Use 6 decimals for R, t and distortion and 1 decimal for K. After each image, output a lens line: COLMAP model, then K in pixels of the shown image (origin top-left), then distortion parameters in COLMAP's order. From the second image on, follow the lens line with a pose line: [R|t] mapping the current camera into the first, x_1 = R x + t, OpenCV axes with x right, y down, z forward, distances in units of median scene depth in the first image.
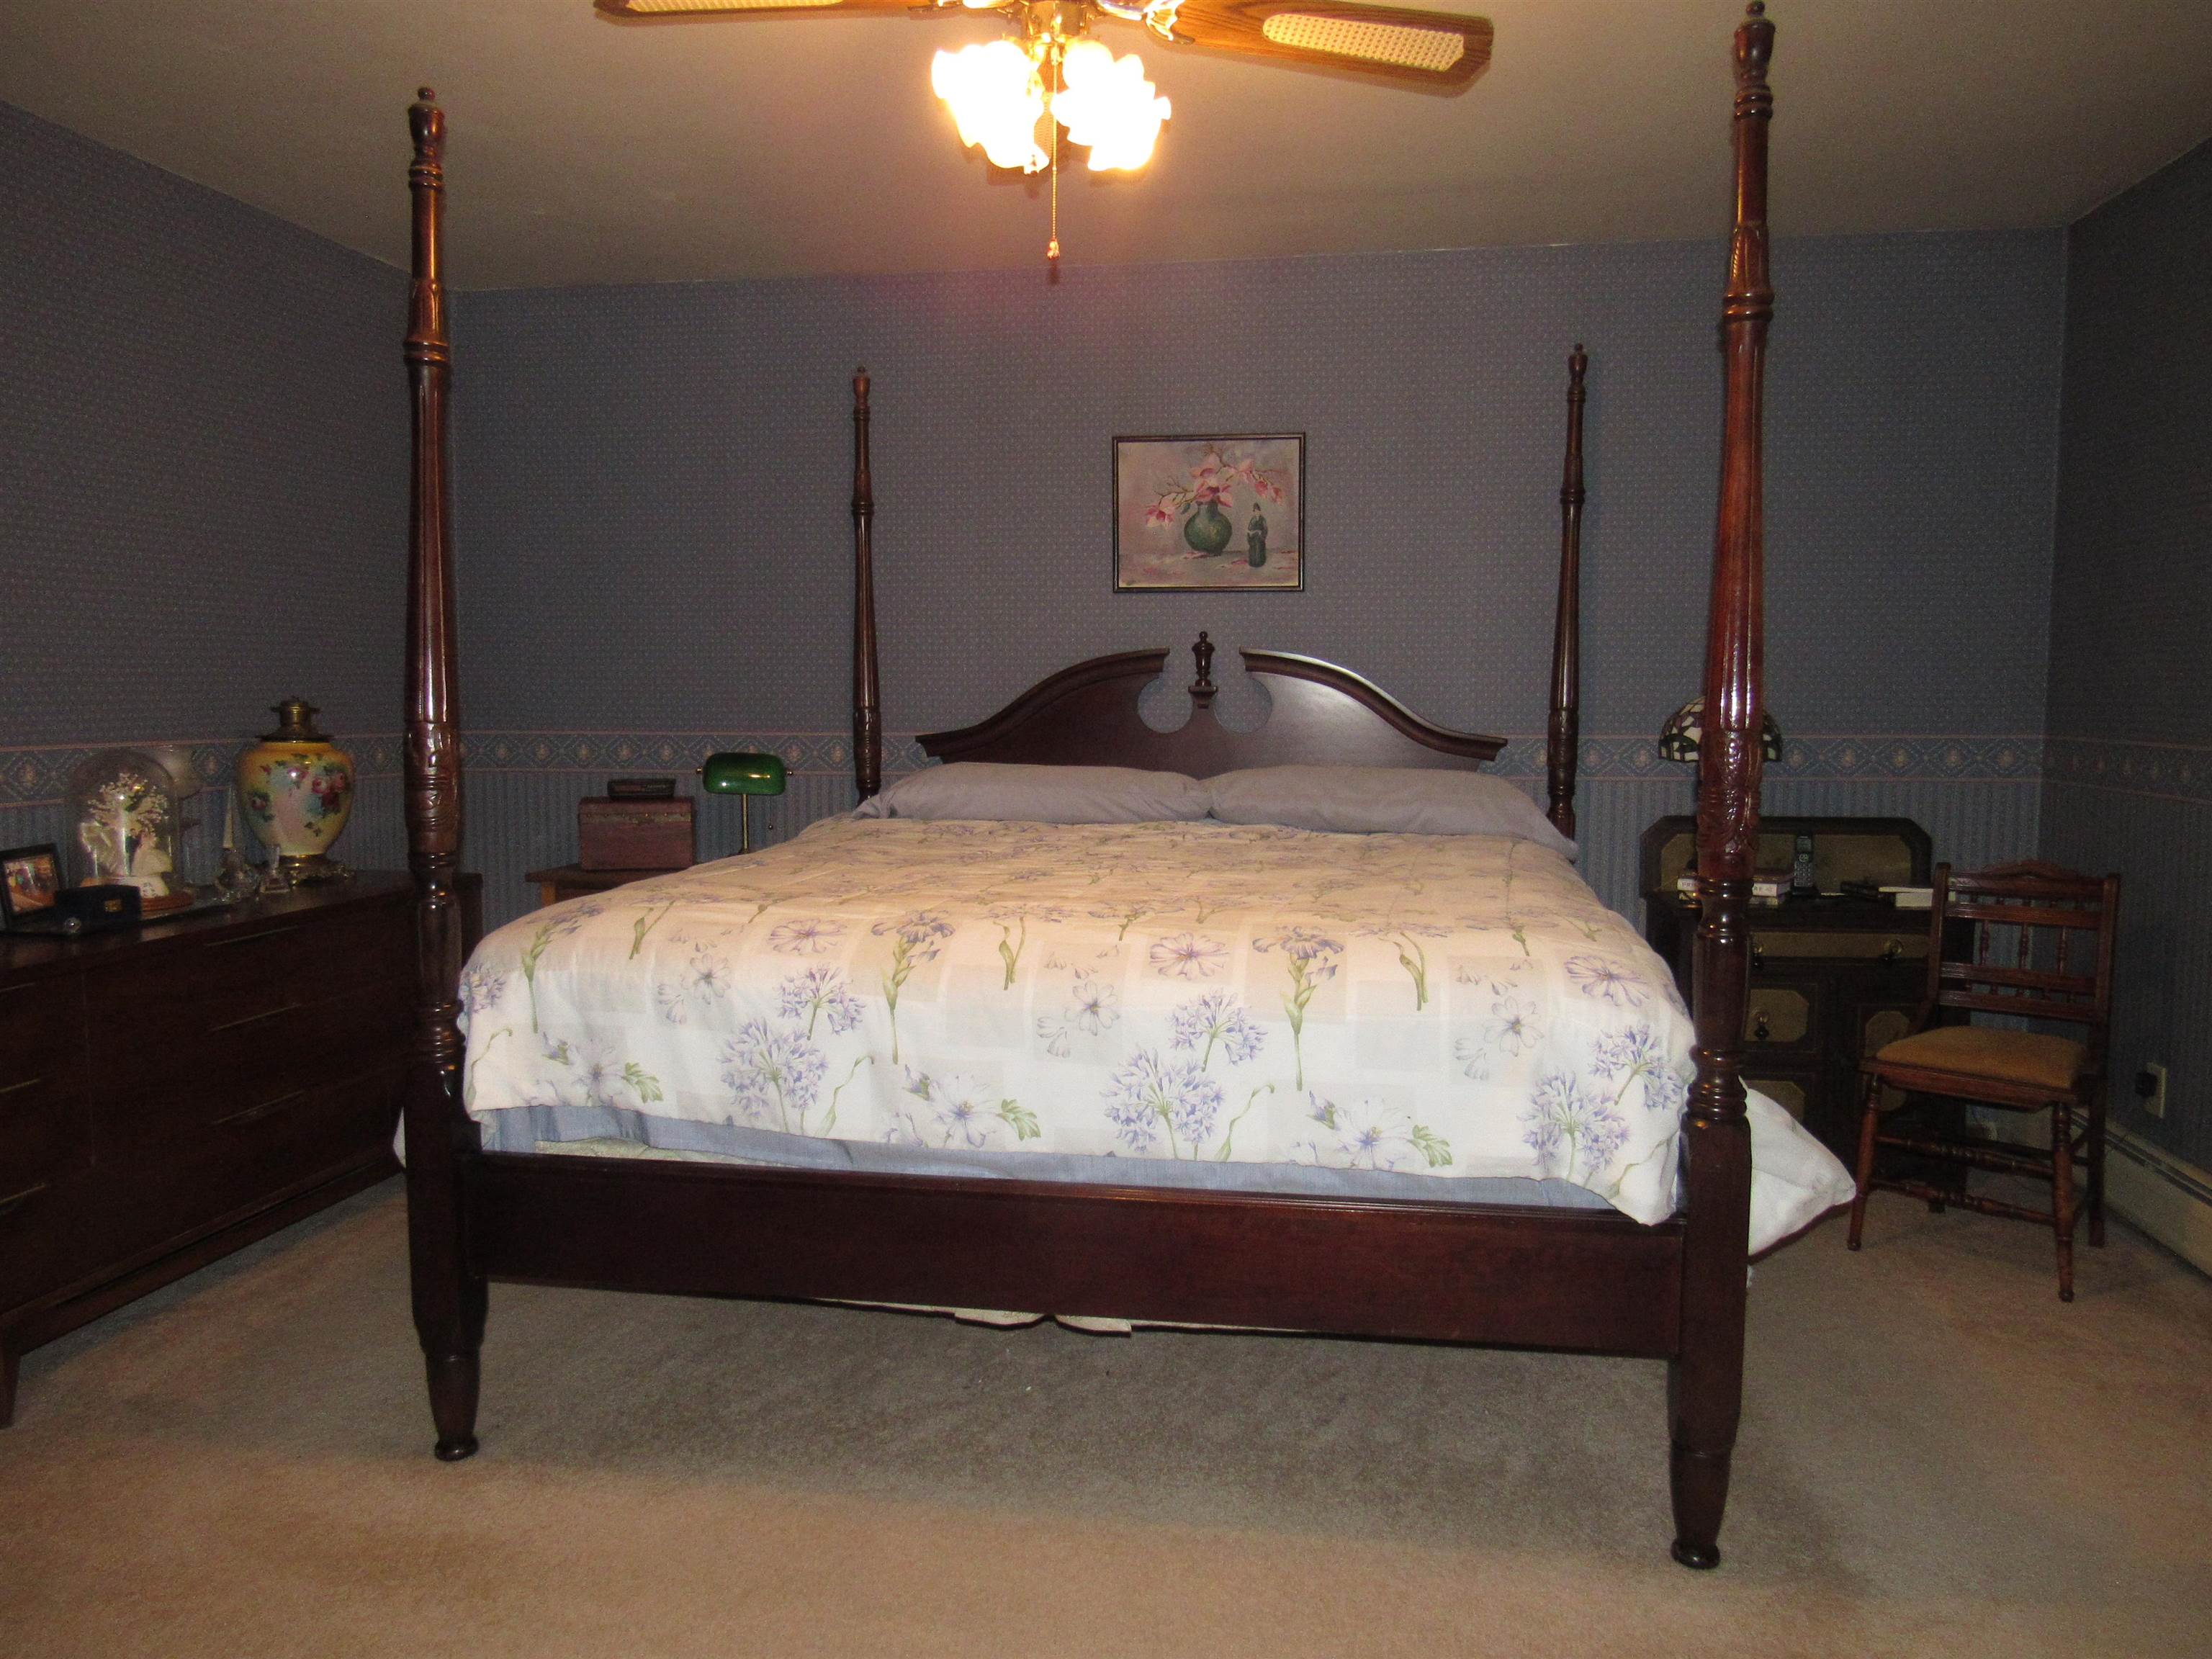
lens RADIAL K [[1572.6, 0, 1090.3], [0, 1572.6, 900.5], [0, 0, 1]] dist [-0.025736, 0.005776]
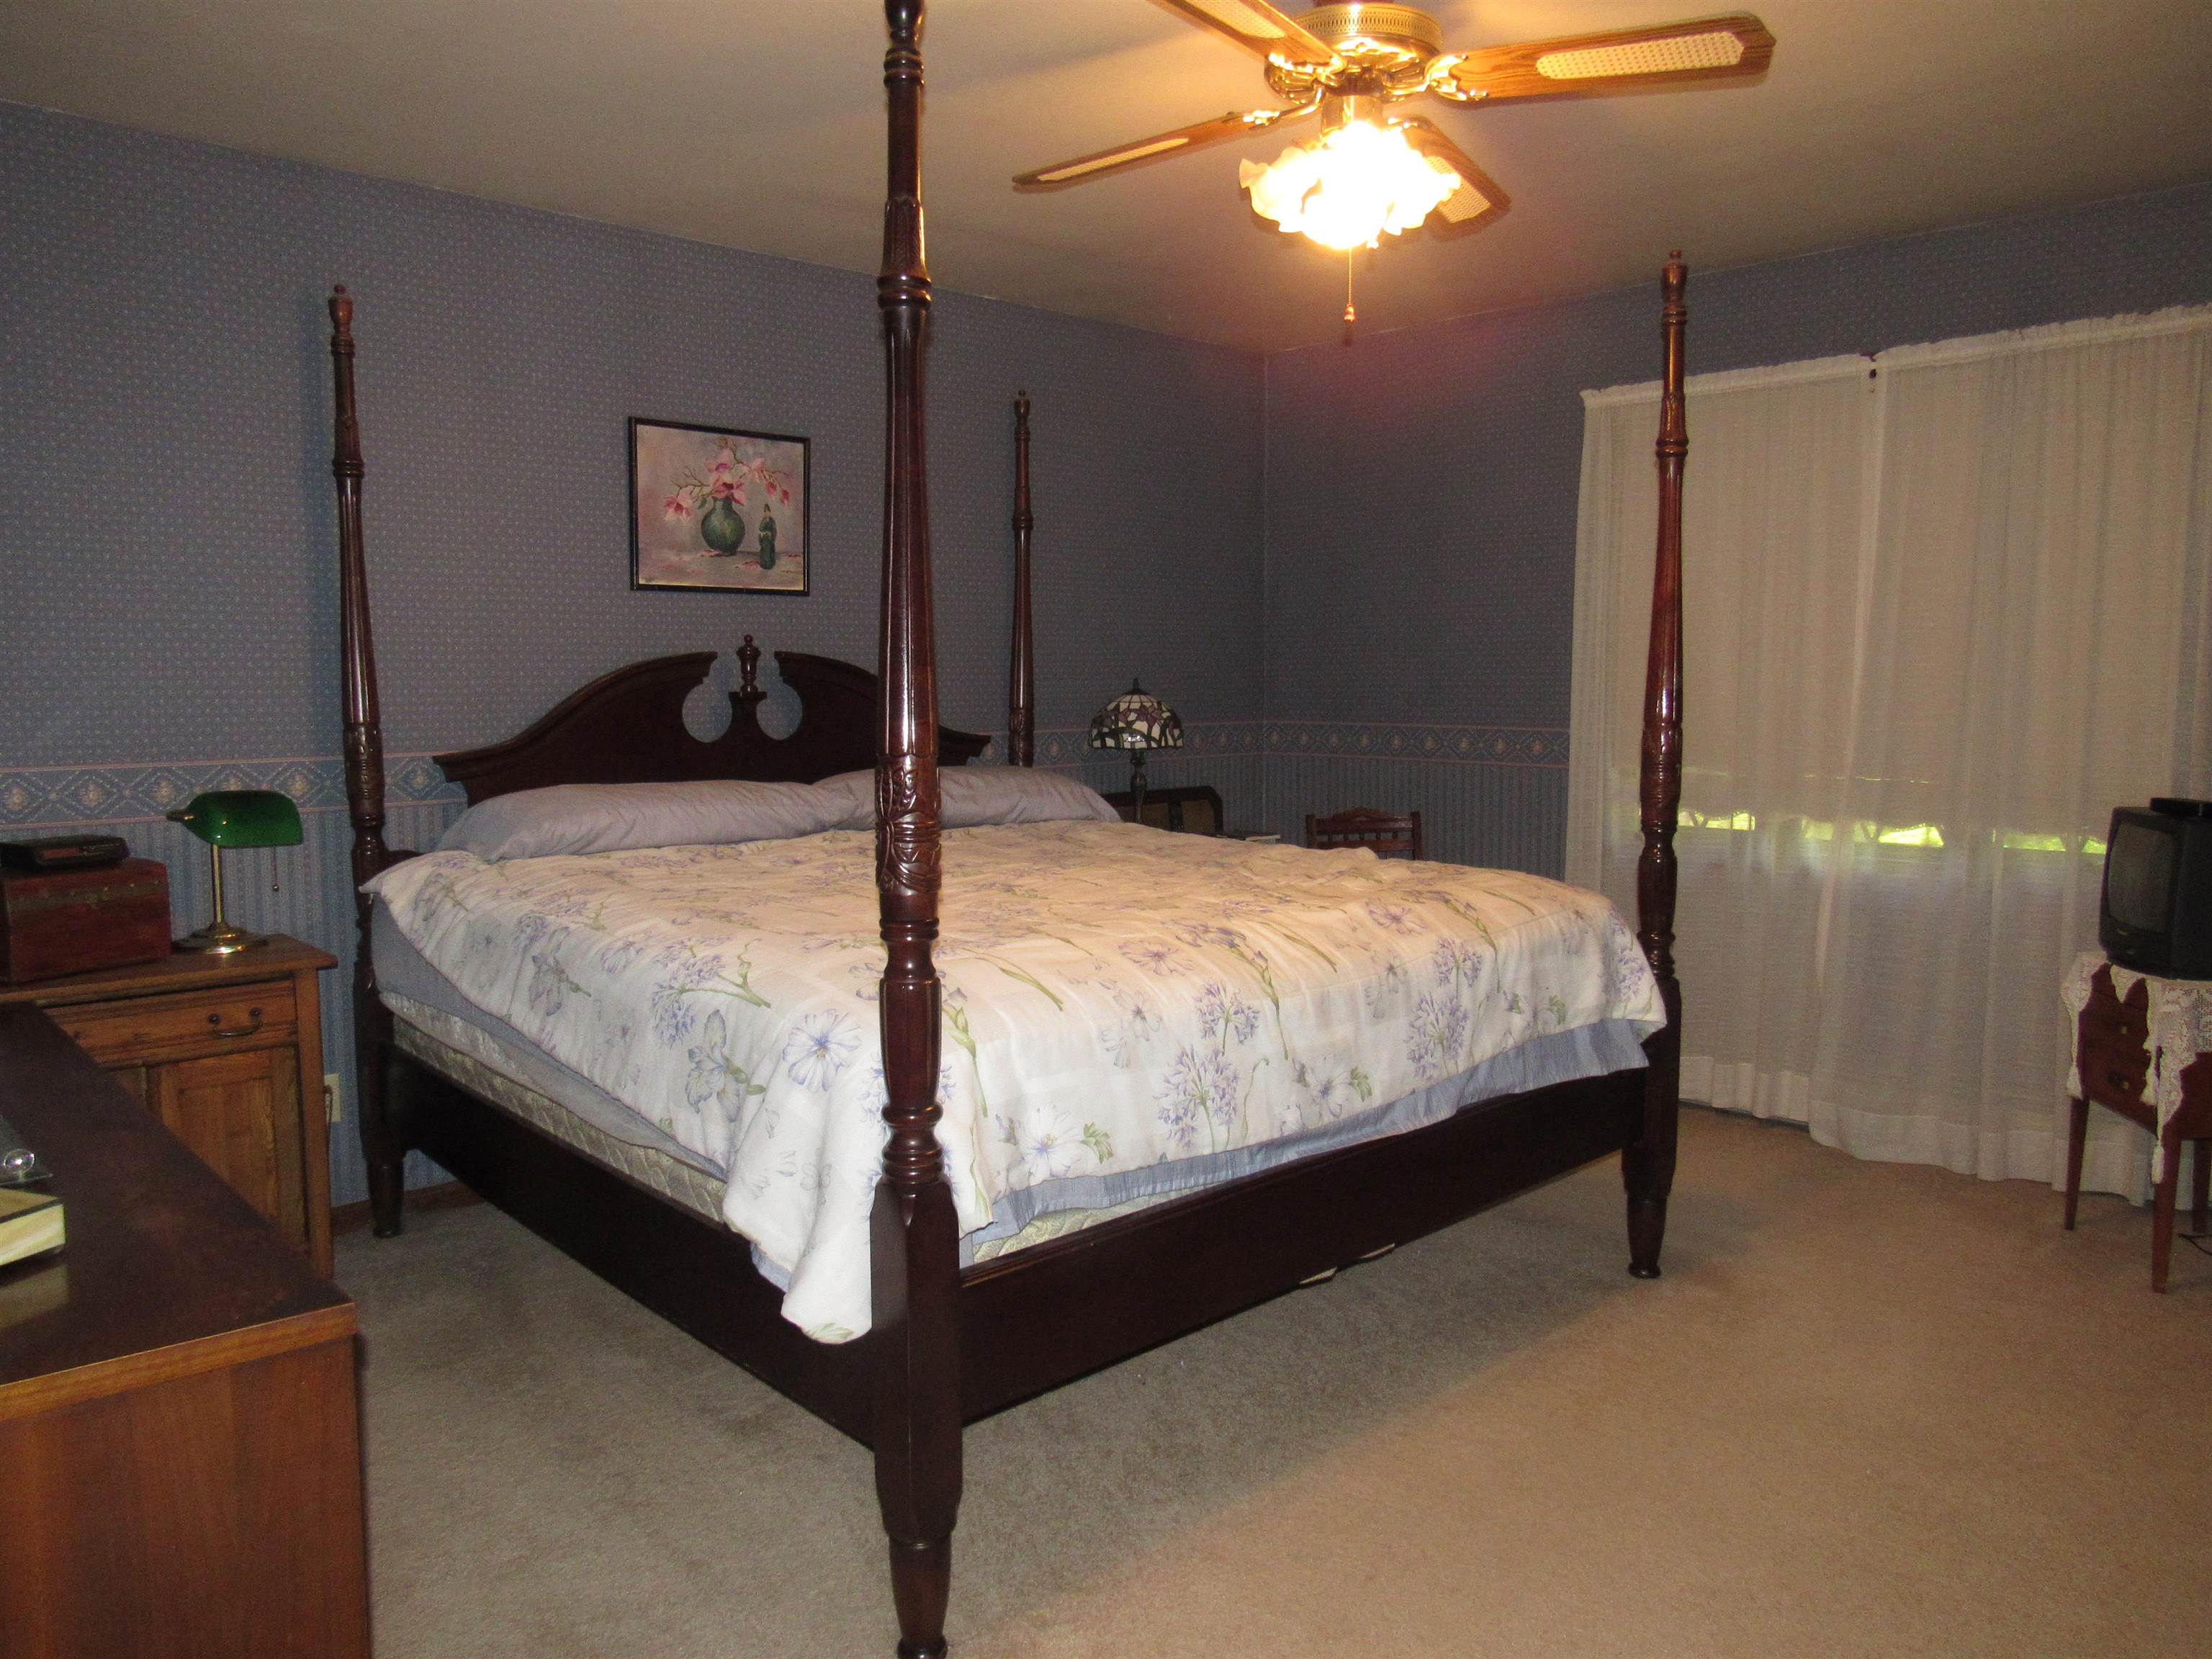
lens RADIAL K [[1572.6, 0, 1104.8], [0, 1572.6, 826.9], [0, 0, 1]] dist [-0.025736, 0.005776]
pose [[0.643472, -0.072114, 0.762065, -0.512780], [0.098413, 0.995084, 0.011067, -0.044626], [-0.759117, 0.067876, 0.647406, 0.226638]]
